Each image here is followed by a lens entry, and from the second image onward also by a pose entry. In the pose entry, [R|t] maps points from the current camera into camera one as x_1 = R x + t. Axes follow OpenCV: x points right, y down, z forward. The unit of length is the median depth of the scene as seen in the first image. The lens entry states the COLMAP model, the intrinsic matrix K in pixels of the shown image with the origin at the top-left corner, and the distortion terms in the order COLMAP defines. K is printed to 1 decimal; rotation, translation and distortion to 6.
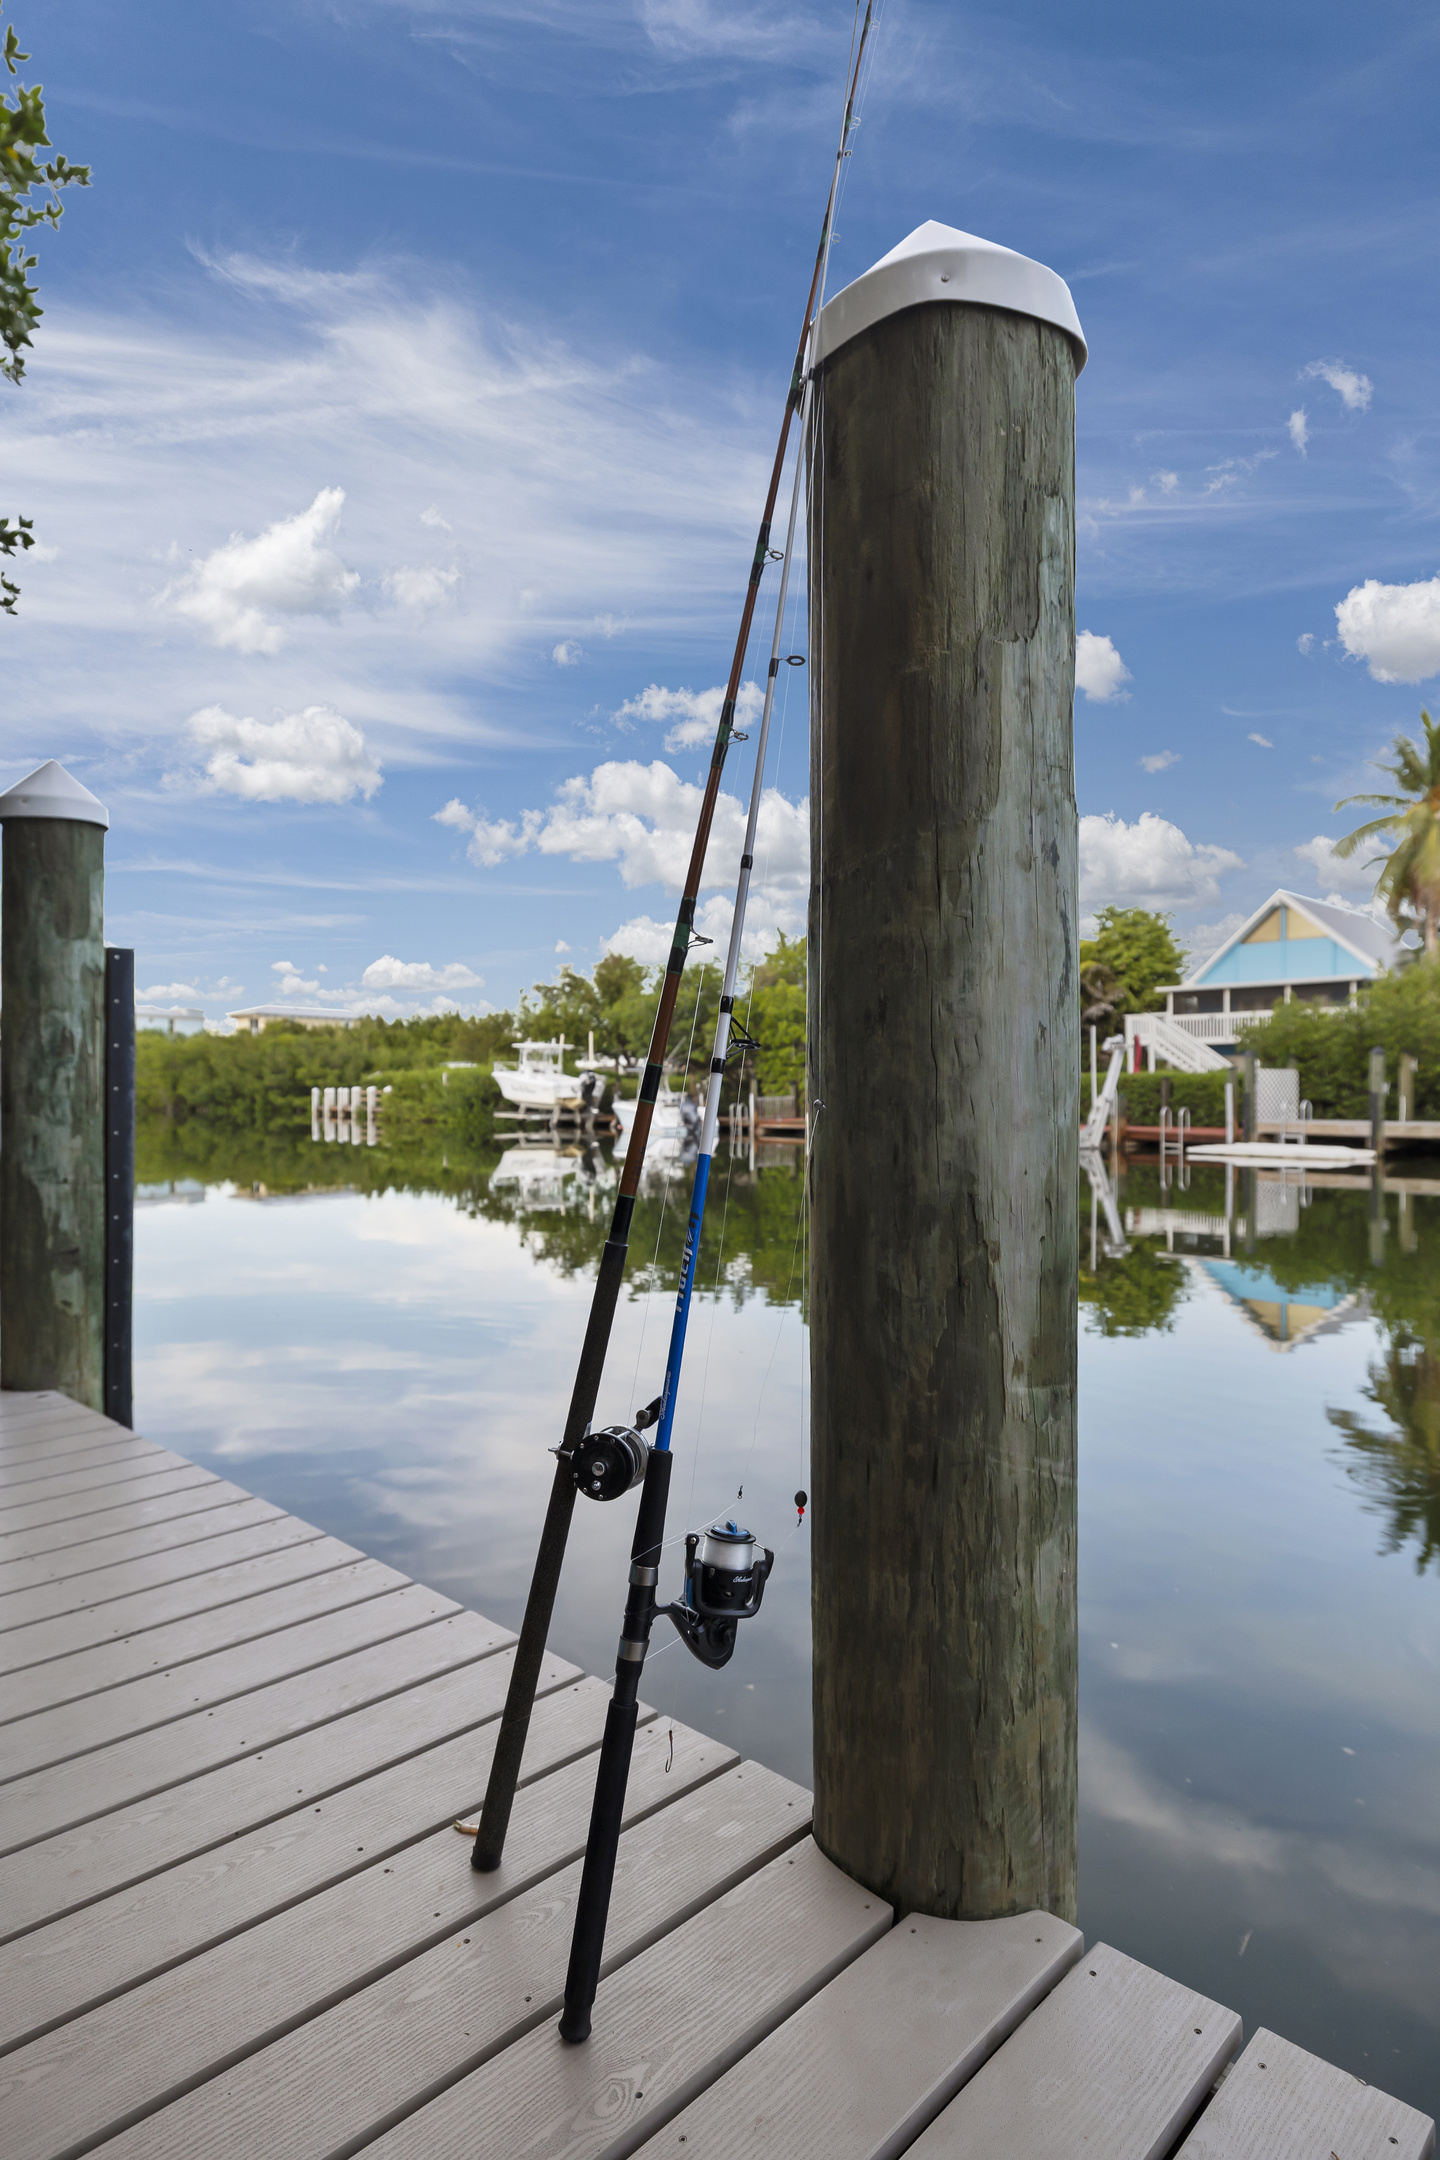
lens RADIAL K [[1113.3, 0, 768.5], [0, 1113.3, 1074.0], [0, 0, 1]] dist [-0.000540, 0.000766]
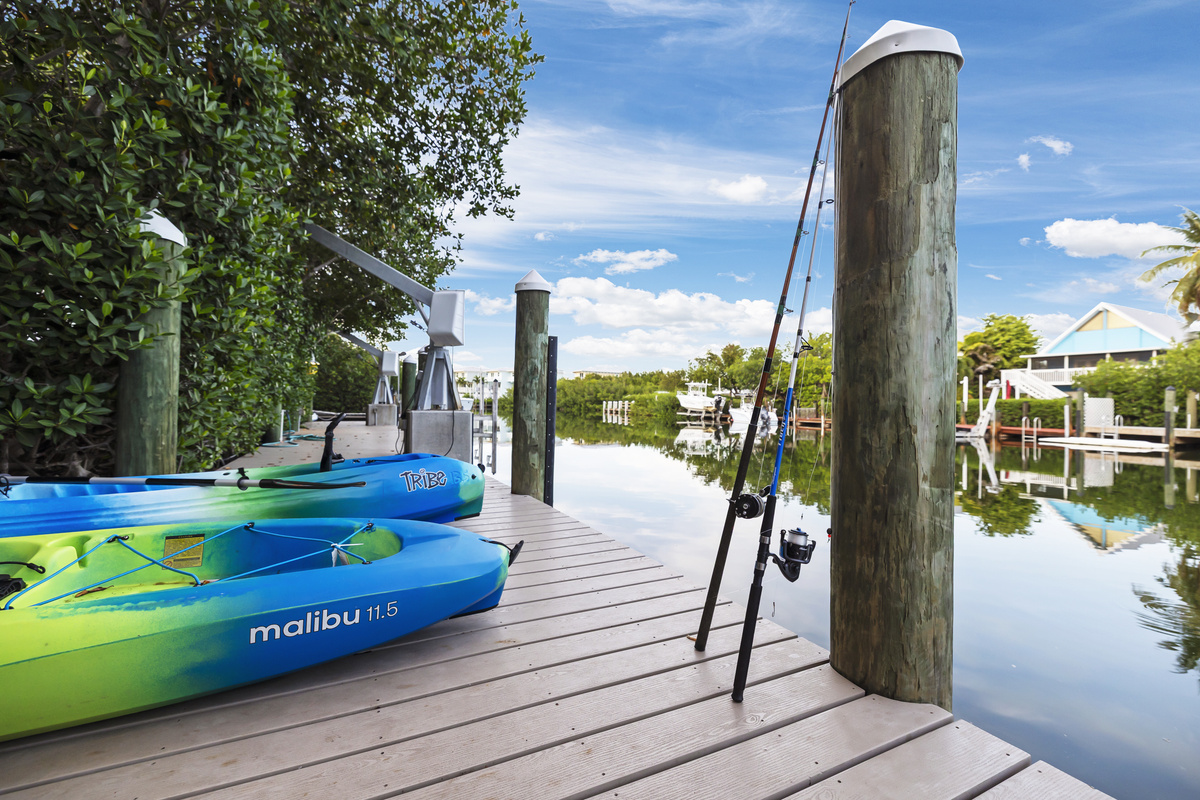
lens RADIAL K [[531.9, 0, 600.0], [0, 531.9, 400.0], [0, 0, 1]] dist [-0.000415, 0.000038]
pose [[0.938549, 0.016270, -0.344762, -0.024073], [-0.027356, 0.999252, -0.027315, 0.077696], [0.344060, 0.035068, 0.938292, -0.183789]]
